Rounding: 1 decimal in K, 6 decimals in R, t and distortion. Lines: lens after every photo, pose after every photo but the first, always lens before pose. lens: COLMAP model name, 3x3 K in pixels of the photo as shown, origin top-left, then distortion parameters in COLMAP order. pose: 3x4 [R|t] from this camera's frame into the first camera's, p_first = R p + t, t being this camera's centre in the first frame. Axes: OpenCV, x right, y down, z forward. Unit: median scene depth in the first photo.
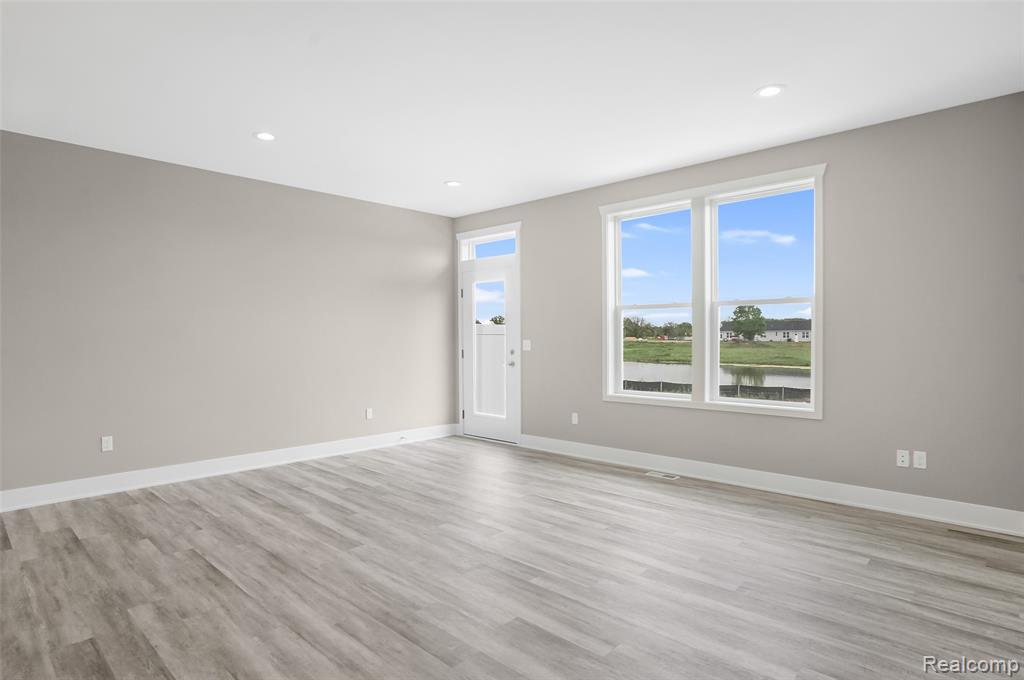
lens RADIAL K [[576.4, 0, 512.0], [0, 576.4, 340.0], [0, 0, 1]] dist [-0.025447, -0.000020]
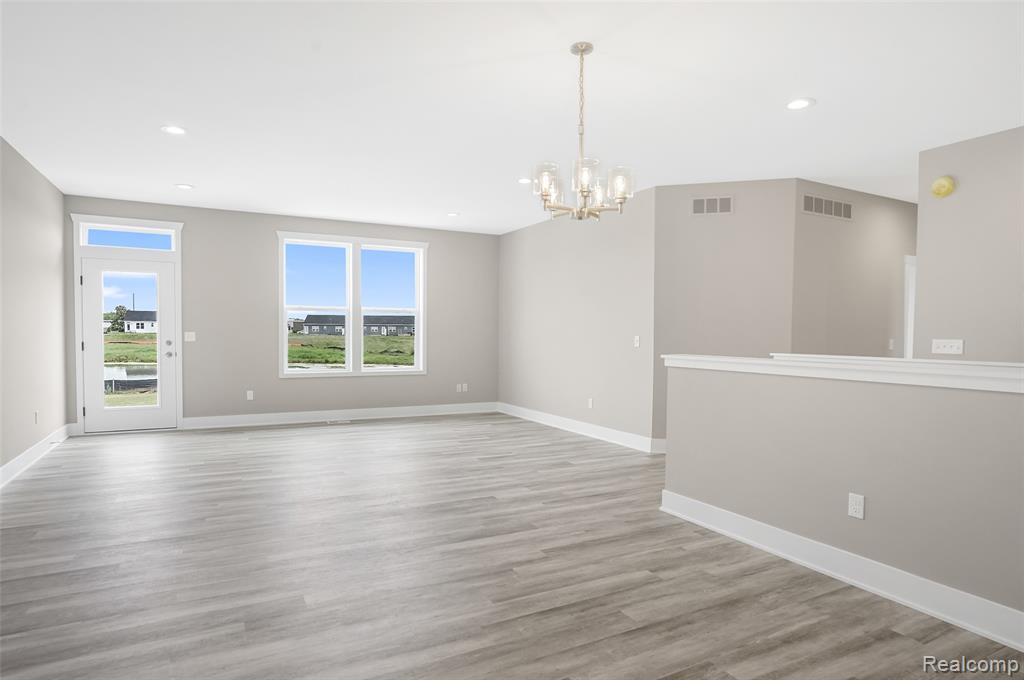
lens RADIAL K [[569.6, 0, 512.0], [0, 569.6, 340.0], [0, 0, 1]] dist [0.000679, 0.000316]
pose [[0.322259, -0.008496, 0.946613, -0.805486], [-0.008075, 0.999899, 0.011724, -0.001893], [-0.946617, -0.011422, 0.322158, 0.062940]]
